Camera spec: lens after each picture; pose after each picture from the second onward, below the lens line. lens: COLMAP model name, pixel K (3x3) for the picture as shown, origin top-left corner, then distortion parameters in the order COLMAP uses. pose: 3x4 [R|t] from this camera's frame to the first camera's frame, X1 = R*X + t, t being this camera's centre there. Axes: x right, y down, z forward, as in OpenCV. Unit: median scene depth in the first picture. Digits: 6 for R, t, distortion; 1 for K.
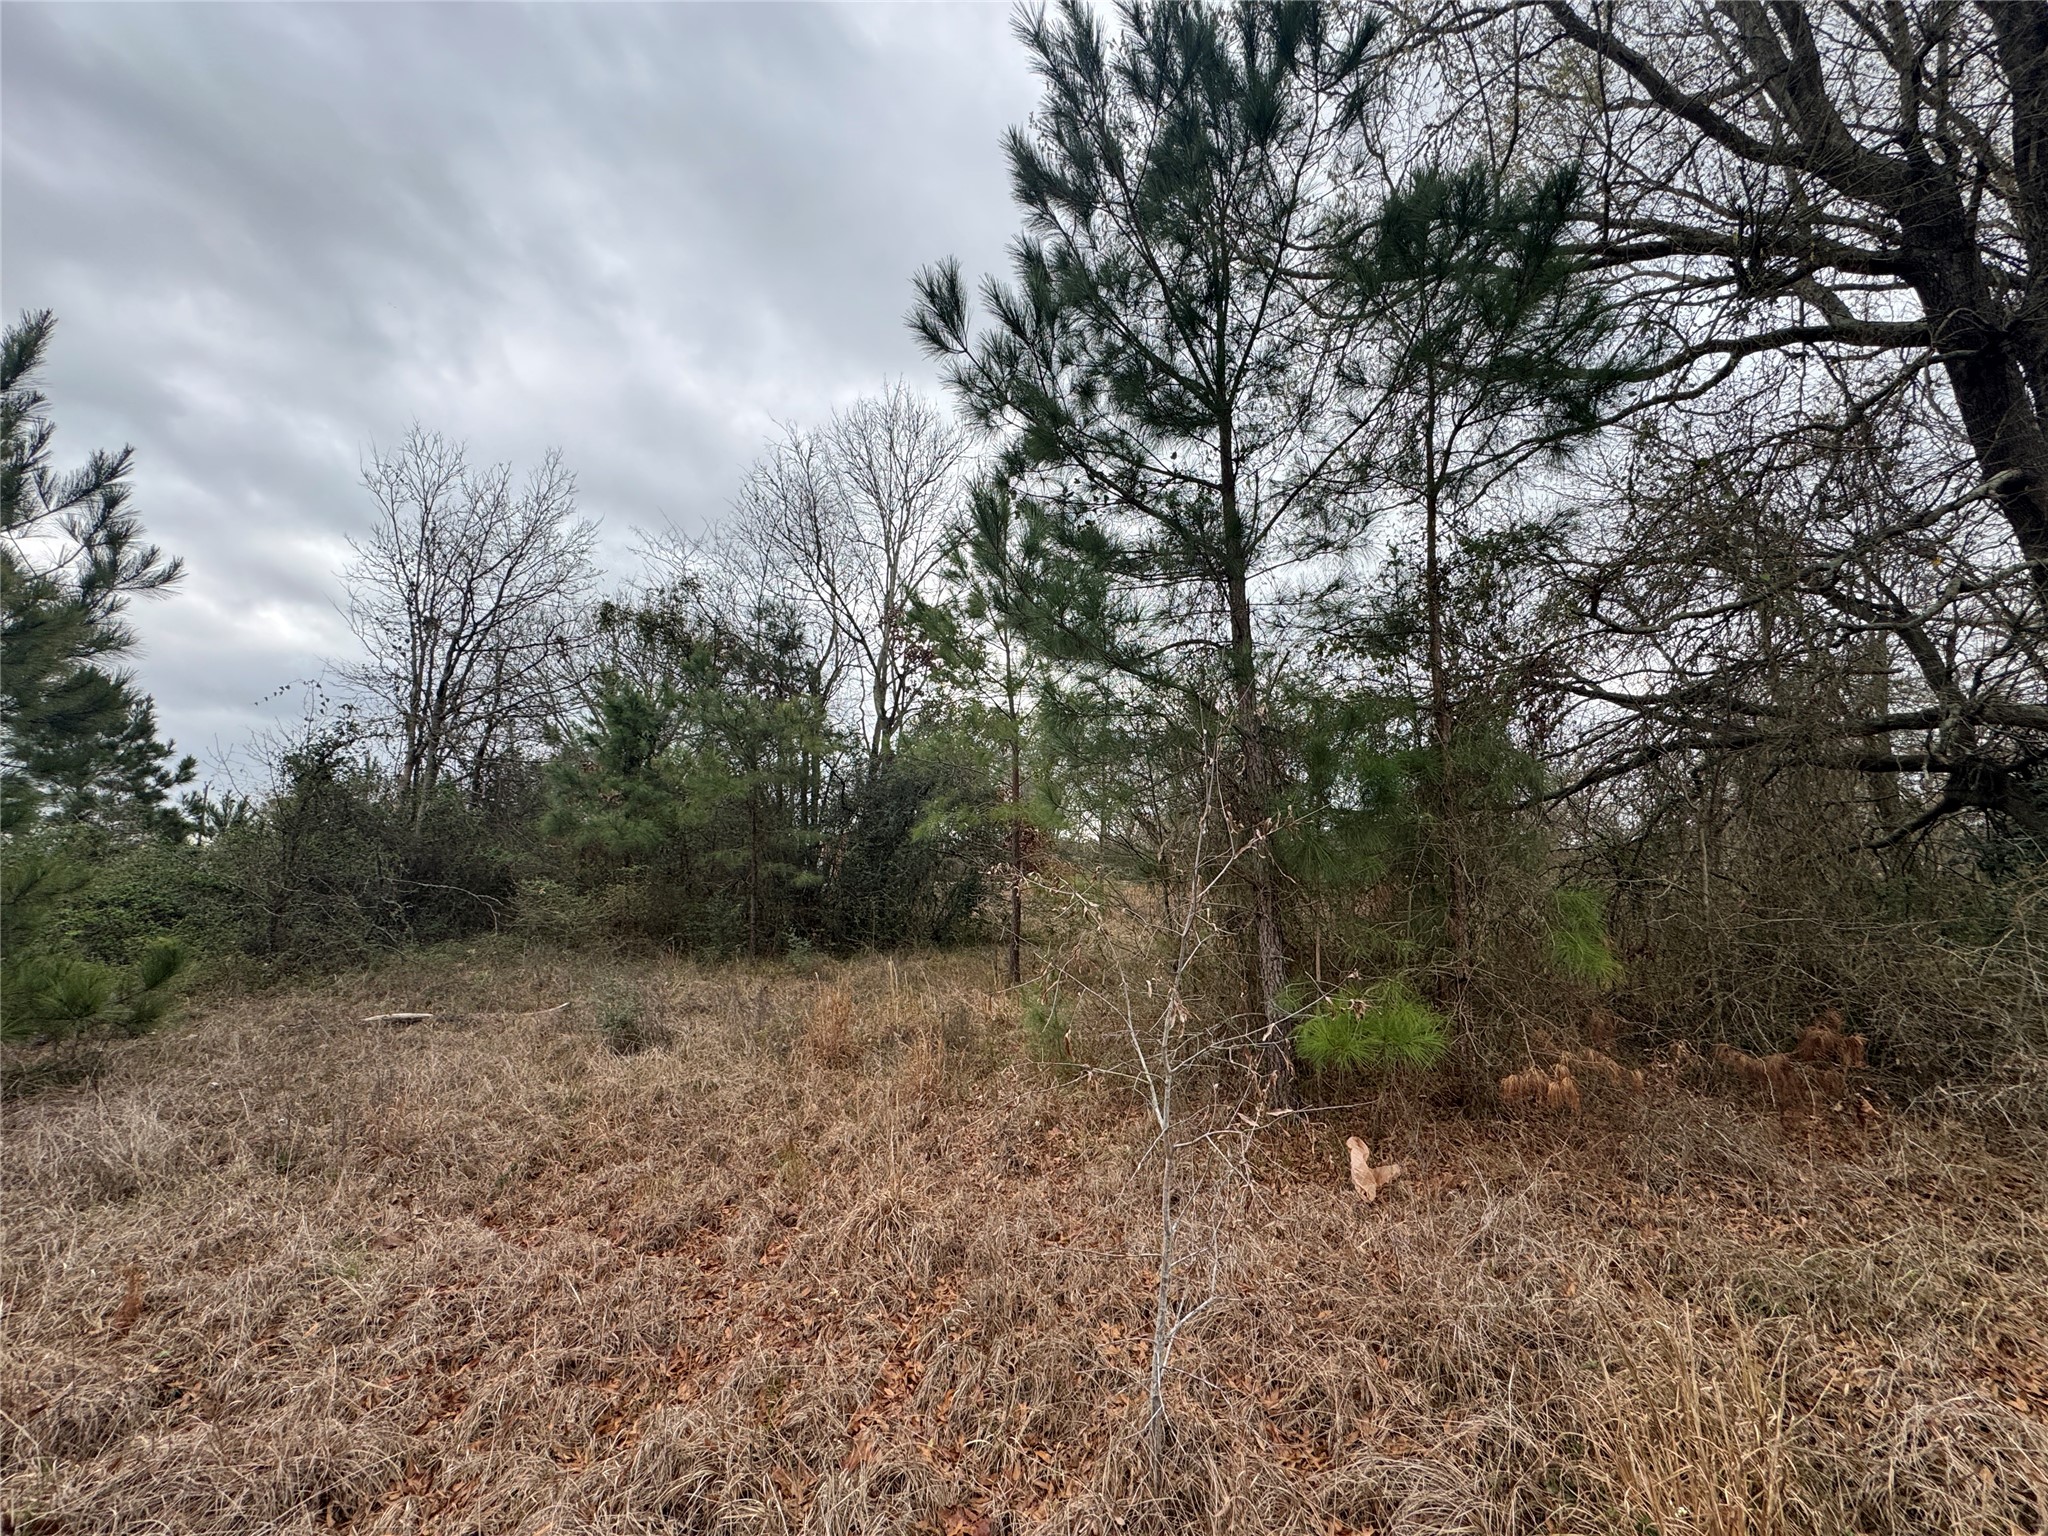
lens RADIAL K [[843.7, 0, 1024.0], [0, 843.7, 768.0], [0, 0, 1]] dist [0.001055, 0.000114]
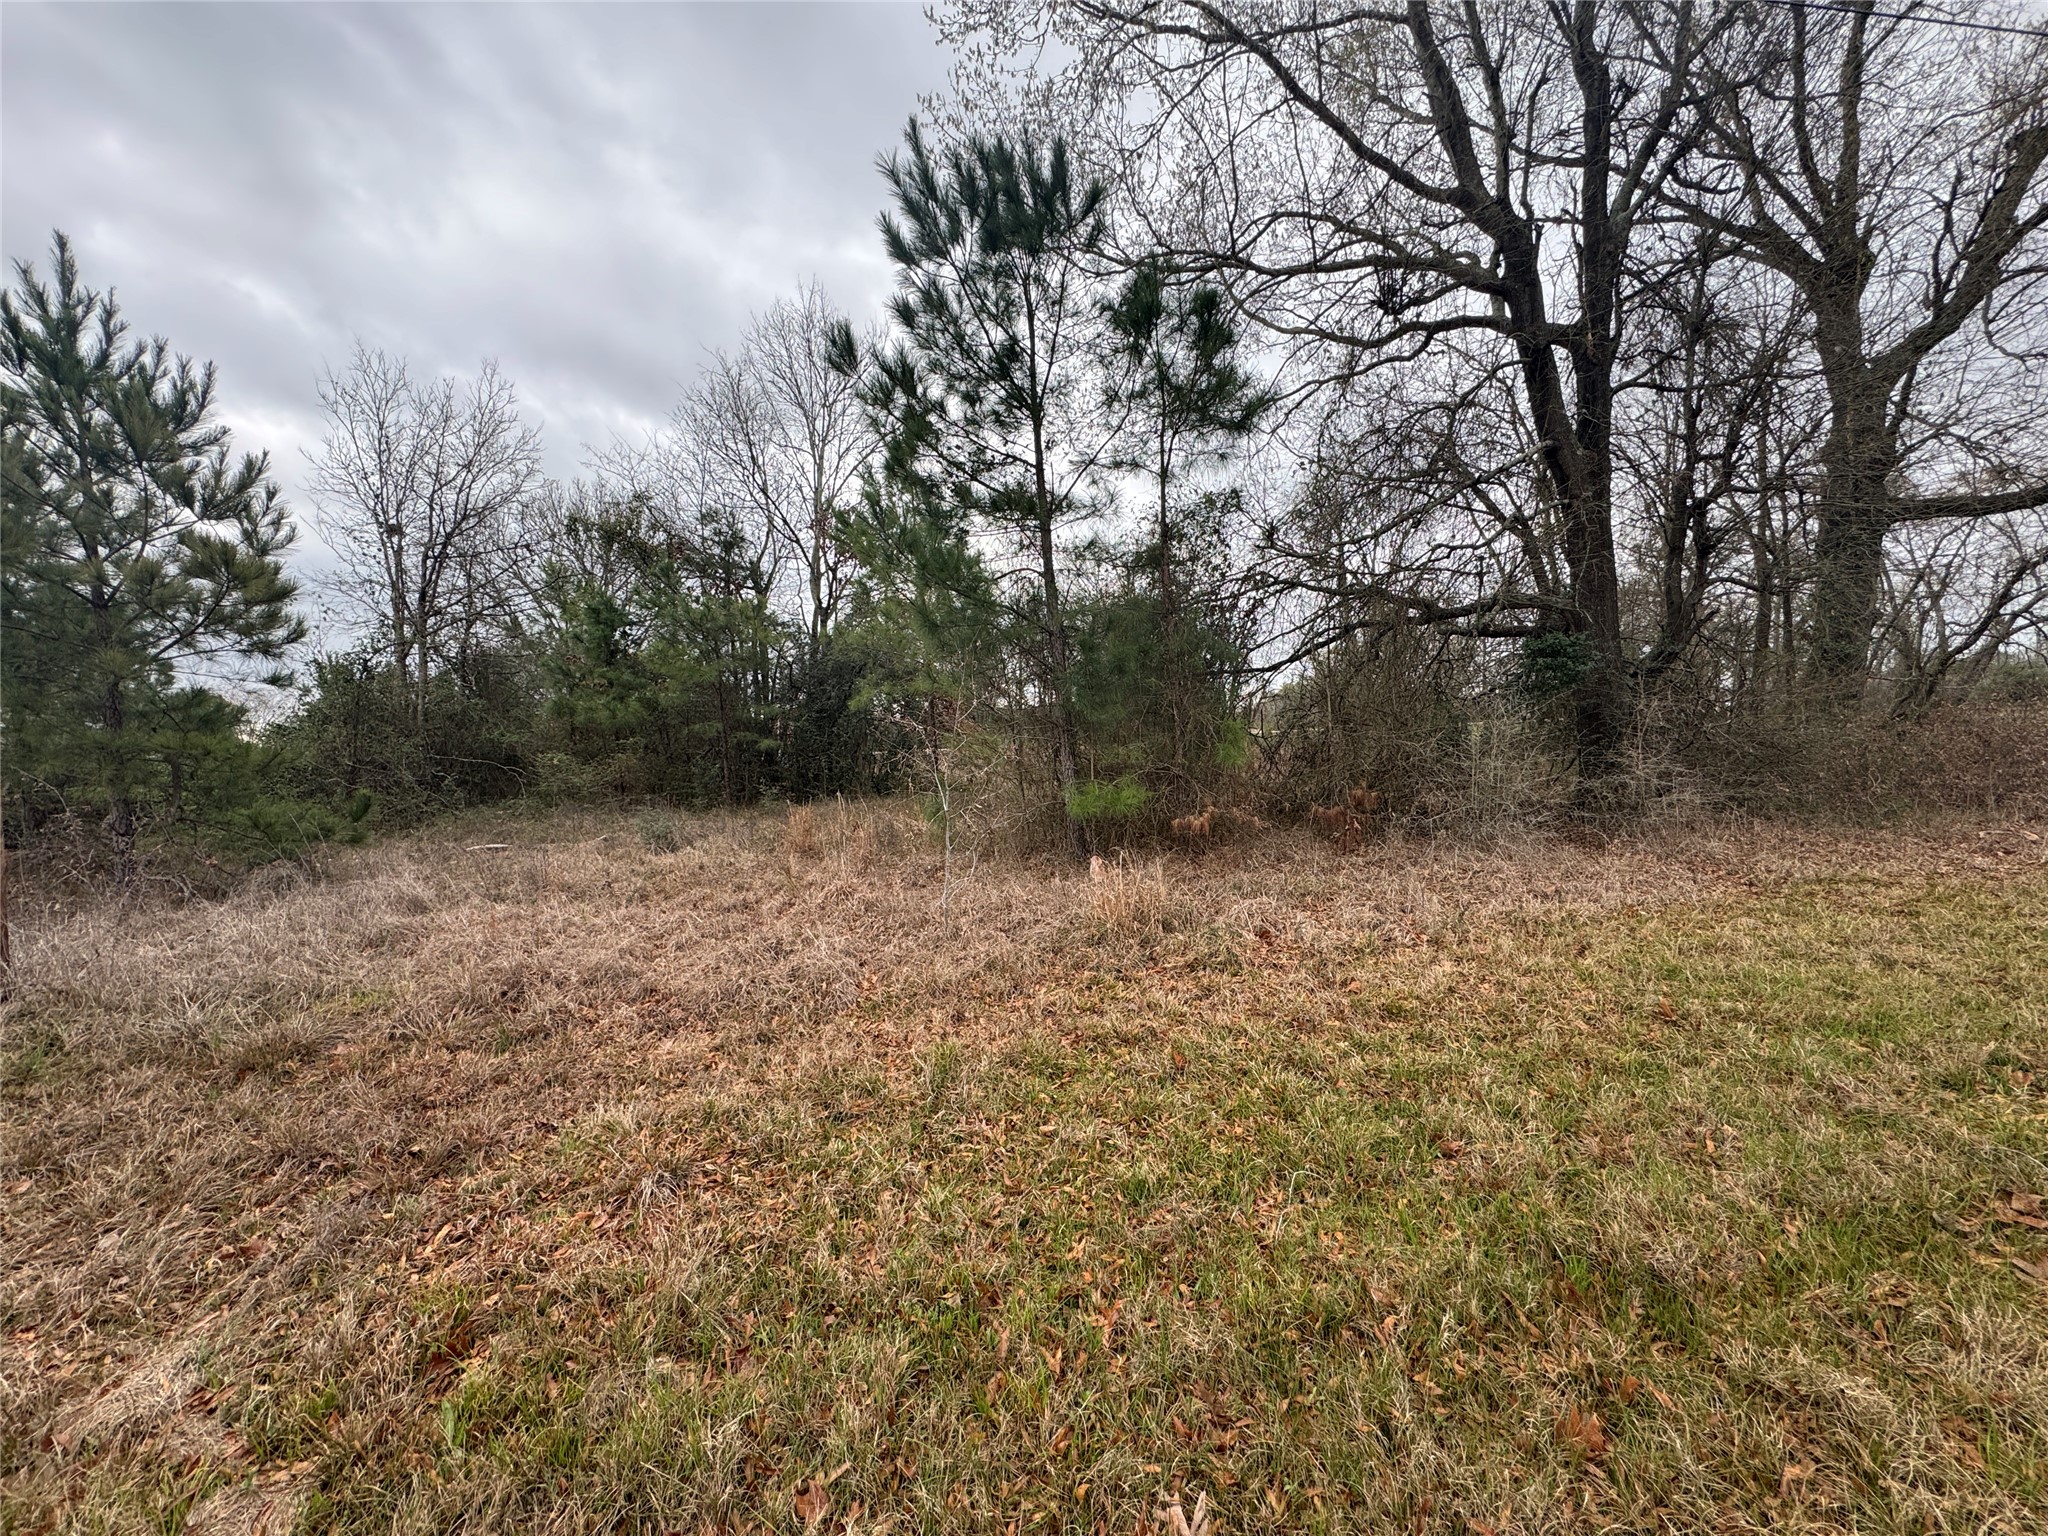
lens RADIAL K [[843.7, 0, 1024.0], [0, 843.7, 768.0], [0, 0, 1]] dist [0.001055, 0.000114]
pose [[0.997189, -0.043621, 0.060918, 0.035119], [0.033707, 0.987308, 0.155200, -0.012426], [-0.066915, -0.152710, 0.986003, -0.211698]]
